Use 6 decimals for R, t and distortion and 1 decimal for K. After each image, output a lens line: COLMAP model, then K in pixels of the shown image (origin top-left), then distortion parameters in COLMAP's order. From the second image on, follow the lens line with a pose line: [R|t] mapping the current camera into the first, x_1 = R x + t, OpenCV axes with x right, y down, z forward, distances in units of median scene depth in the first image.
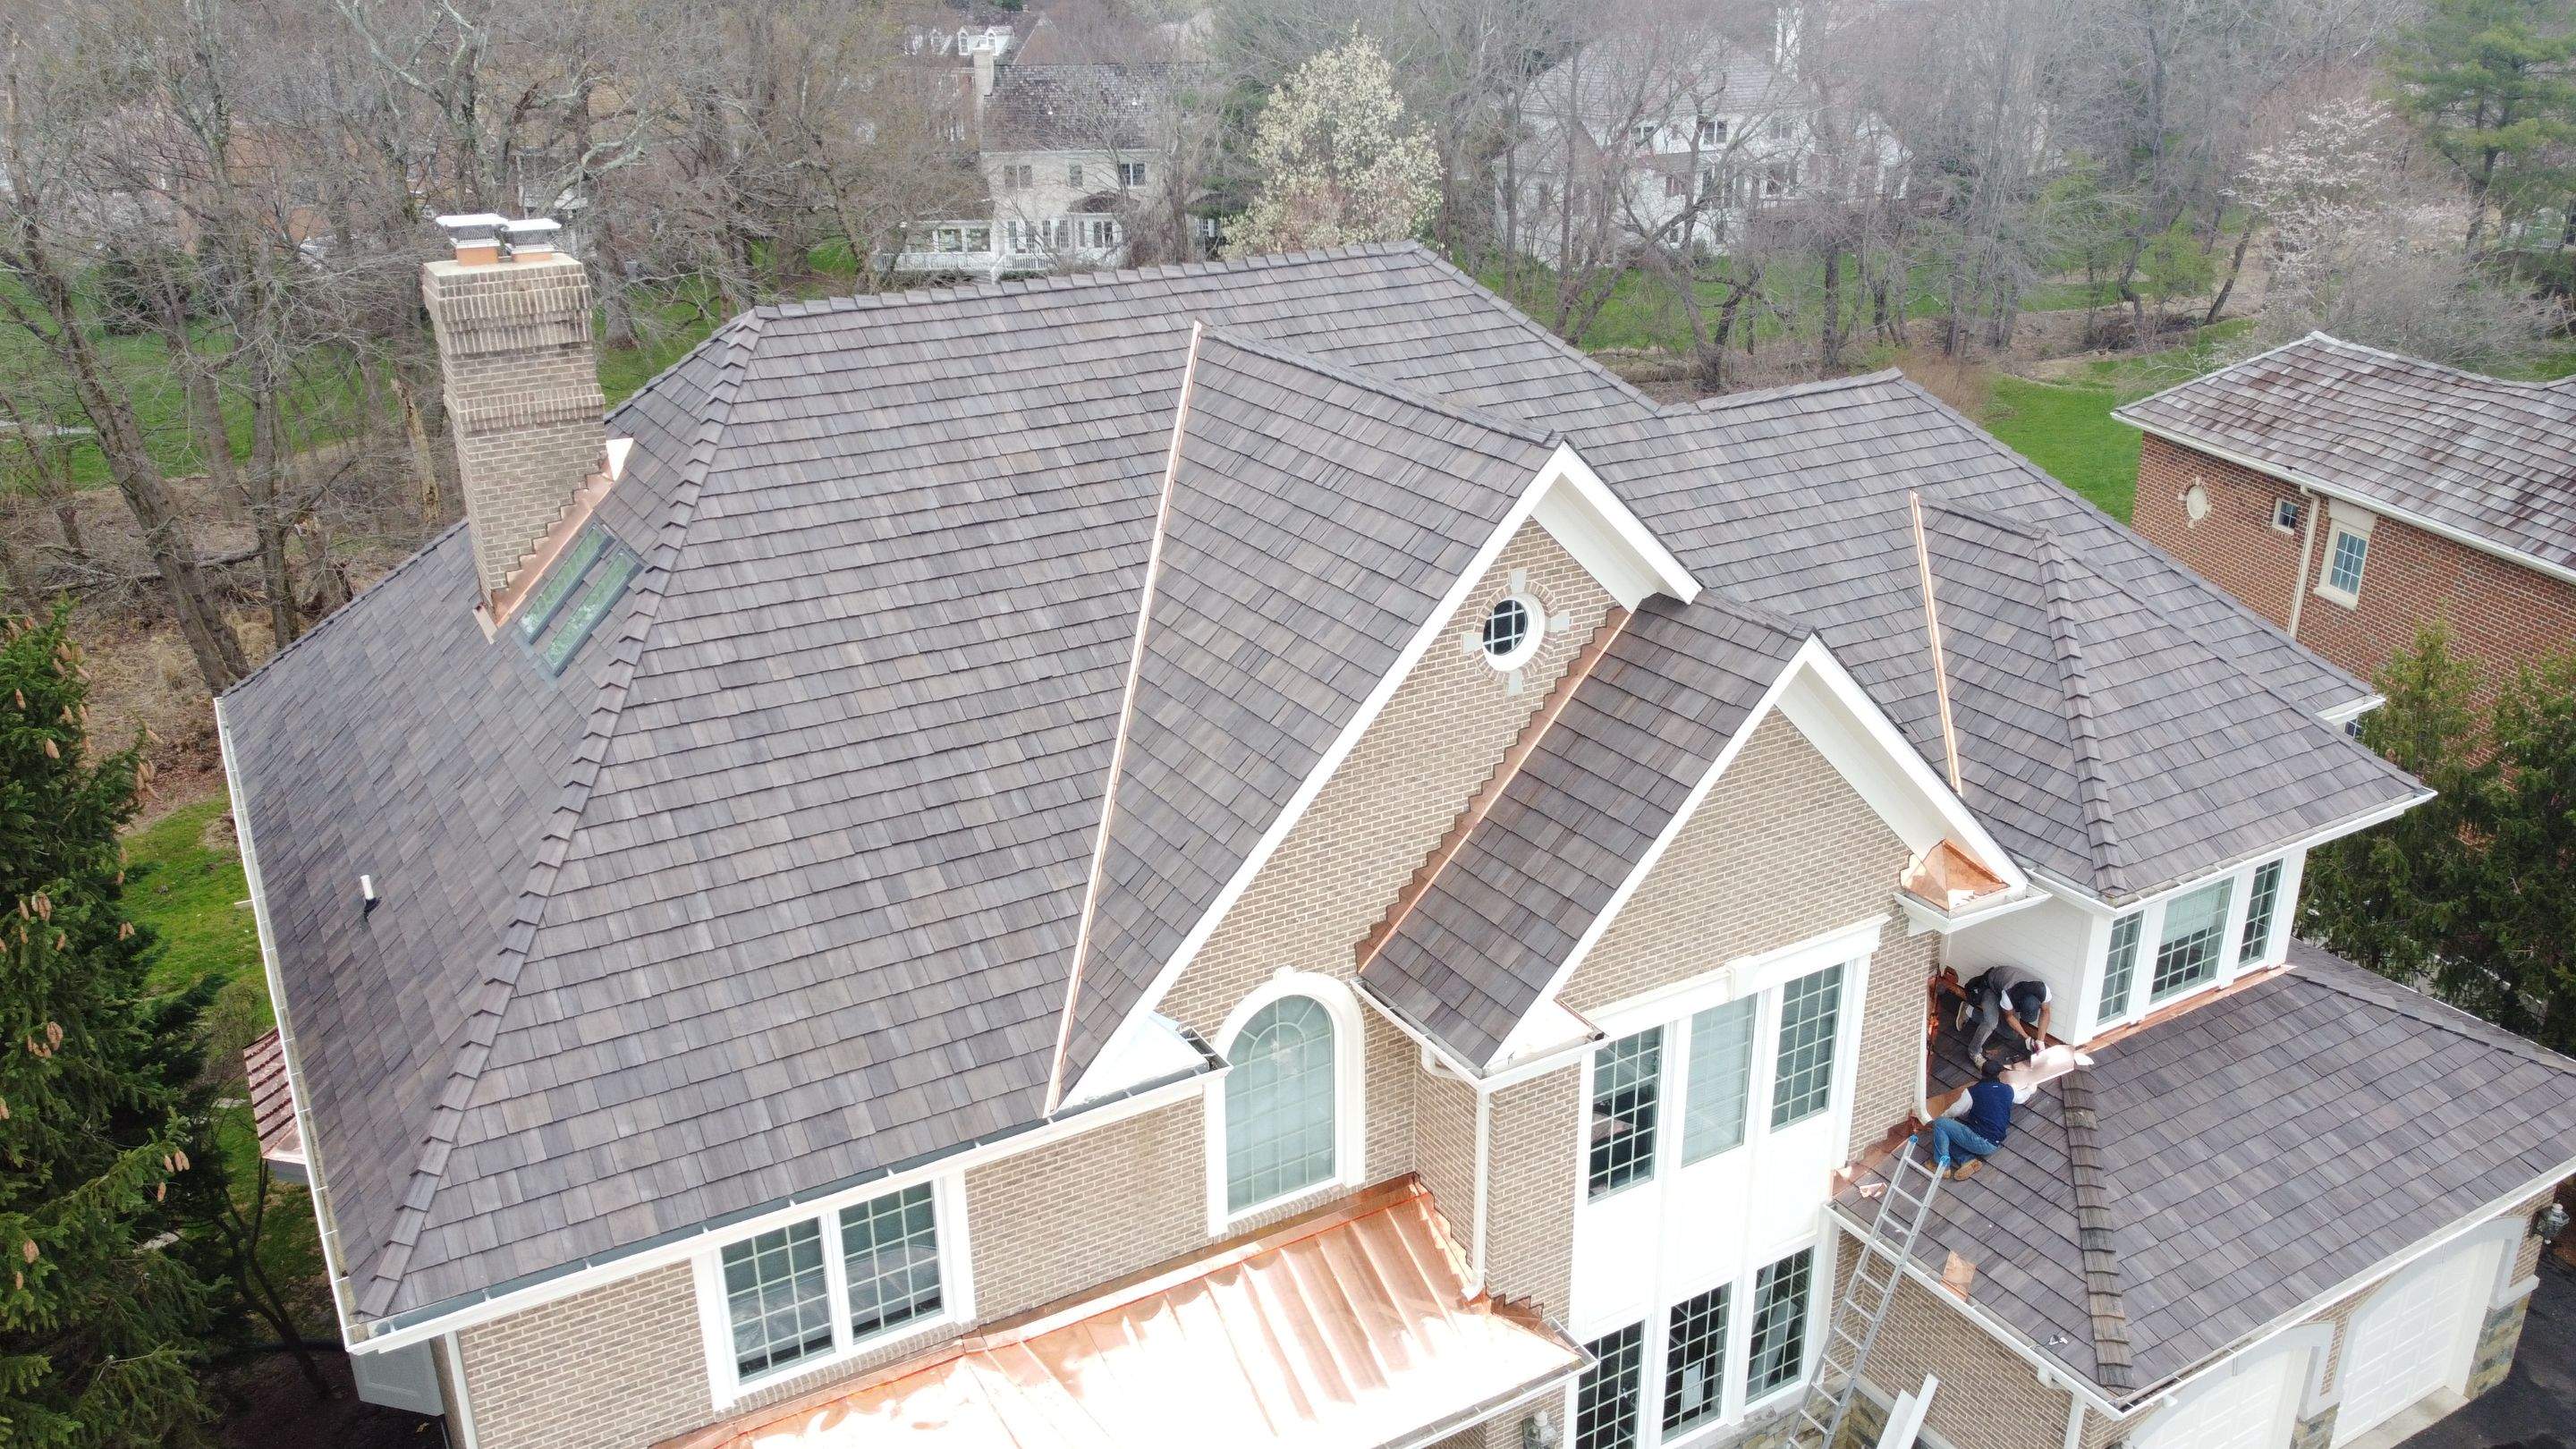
lens RADIAL K [[1956.8, 0, 1288.0], [0, 1956.8, 724.5], [0, 0, 1]] dist [0.007734, -0.011341]
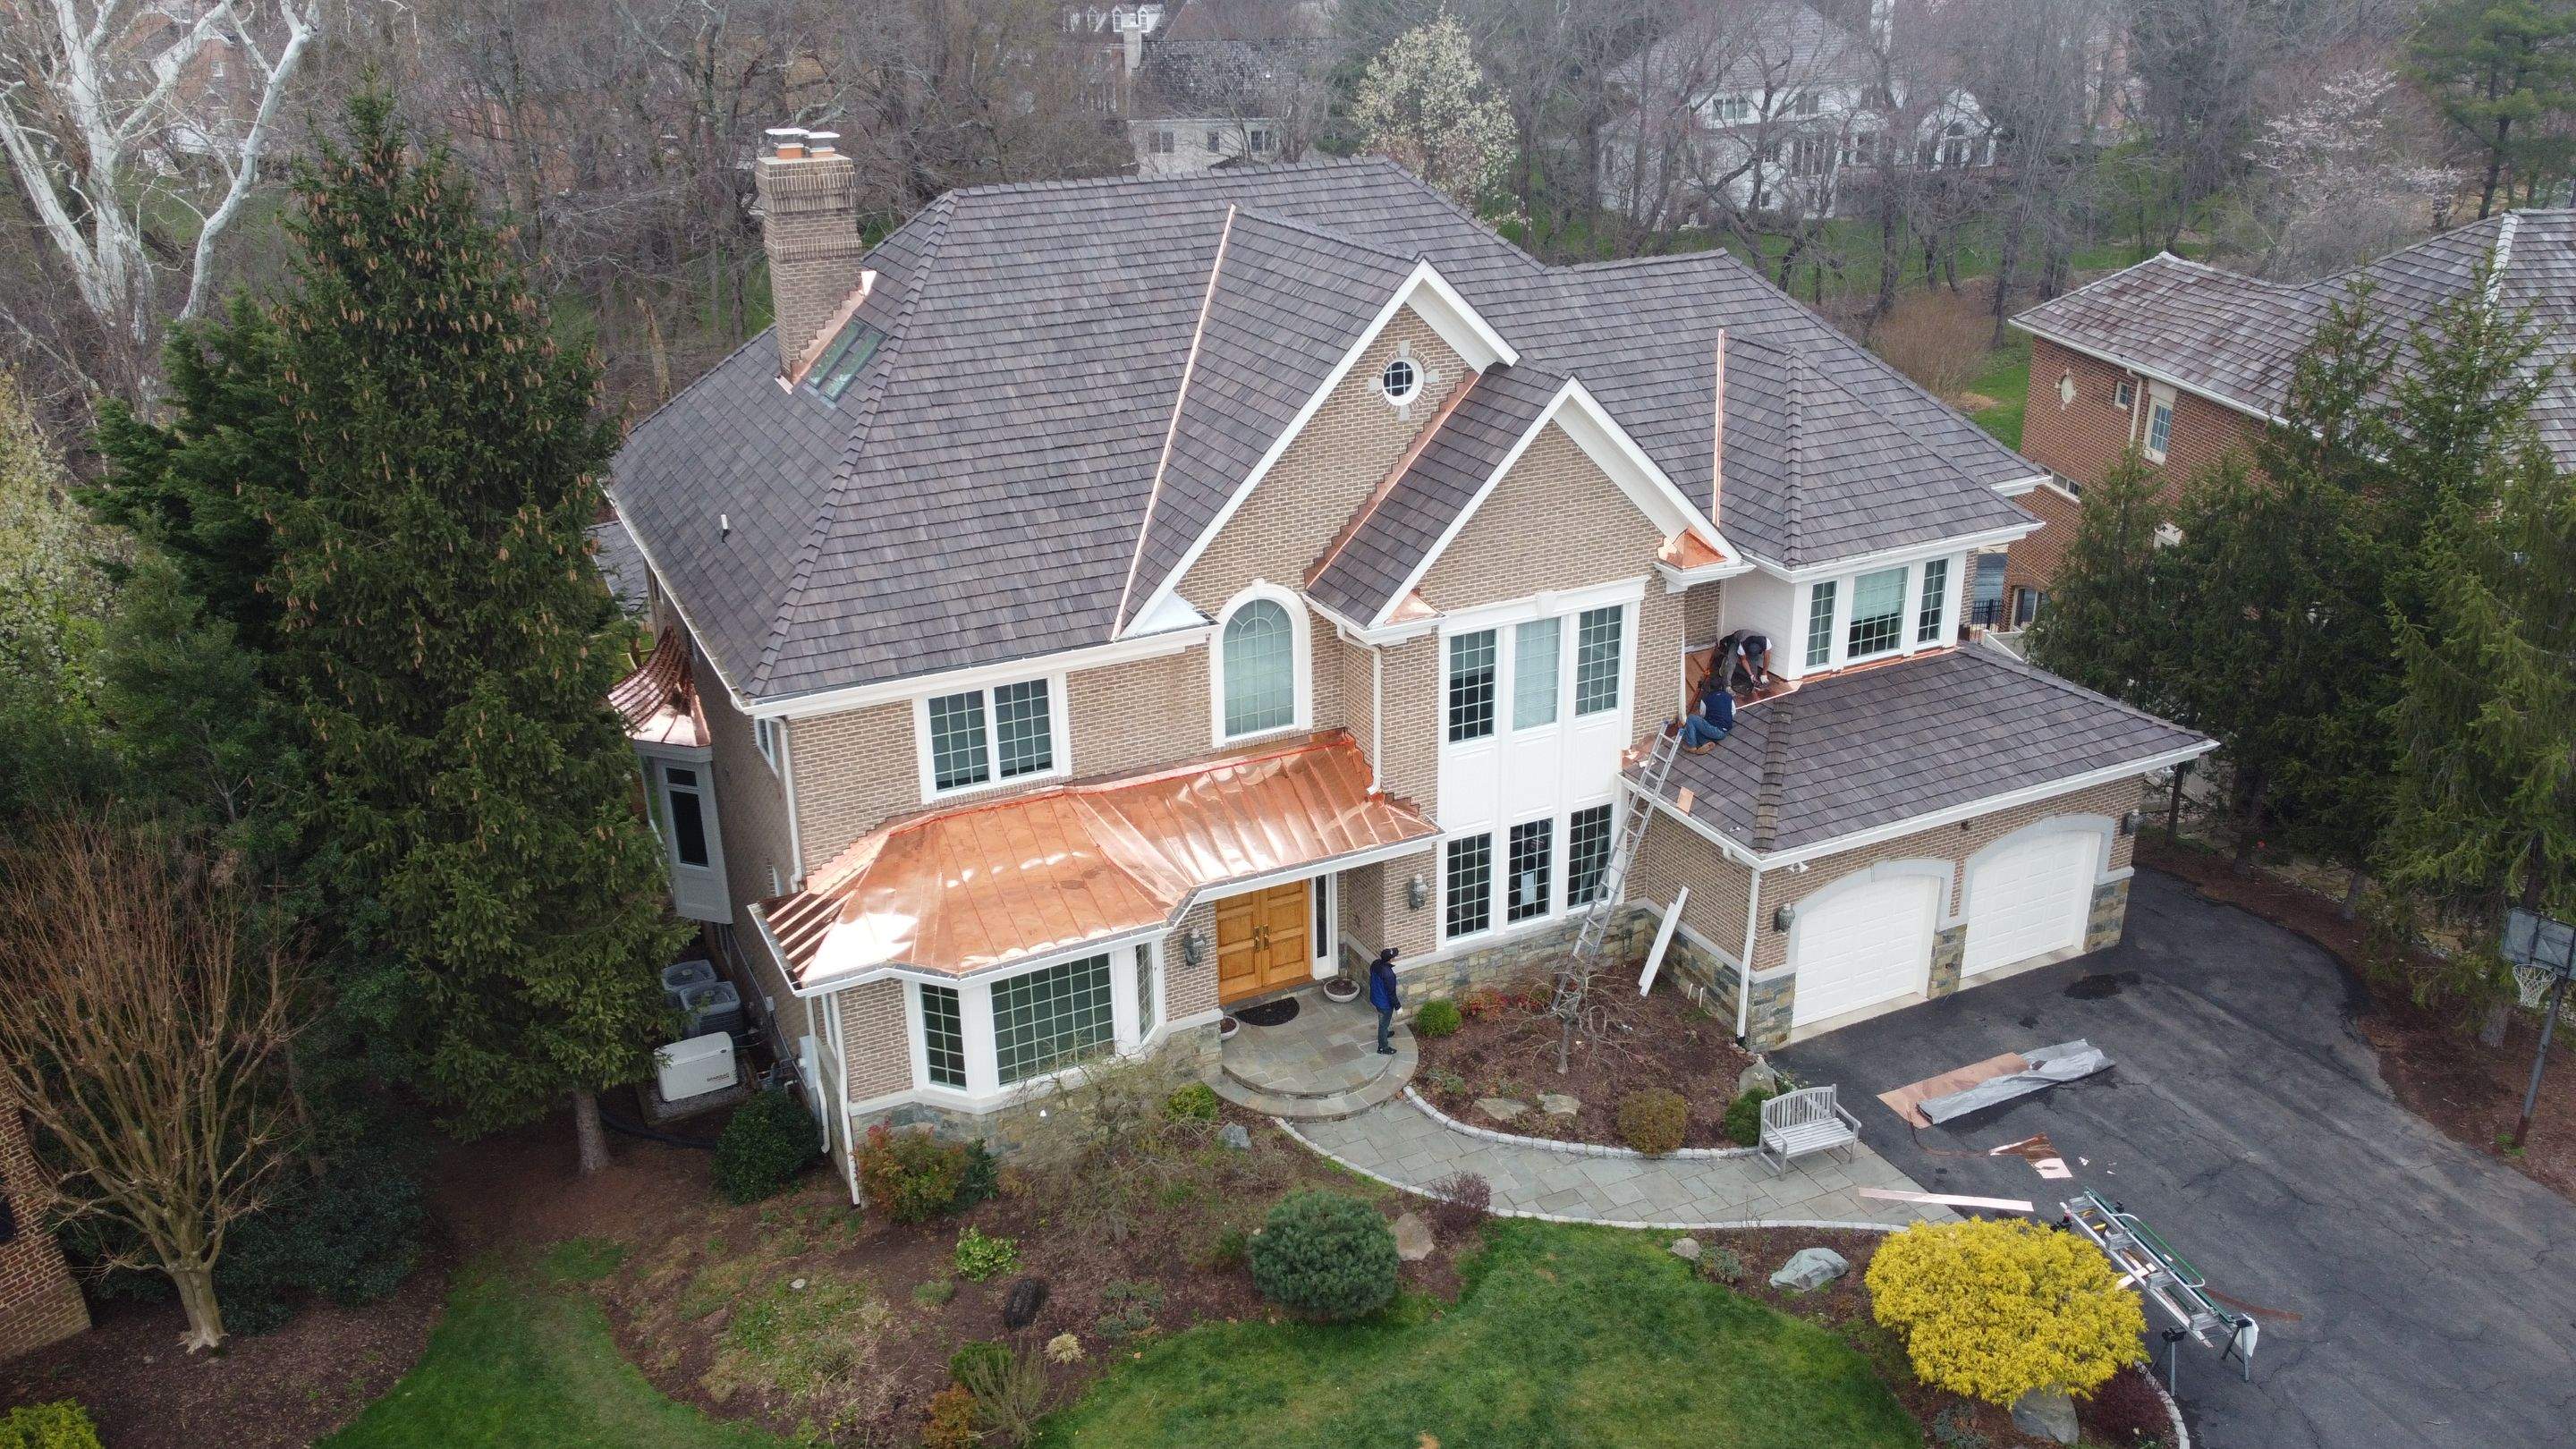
lens RADIAL K [[1956.8, 0, 1288.0], [0, 1956.8, 724.5], [0, 0, 1]] dist [0.007734, -0.011341]
pose [[0.997080, 0.024711, -0.072260, 0.132018], [-0.023938, 0.999647, 0.011543, 0.205946], [0.072520, -0.009780, 0.997319, -0.601283]]
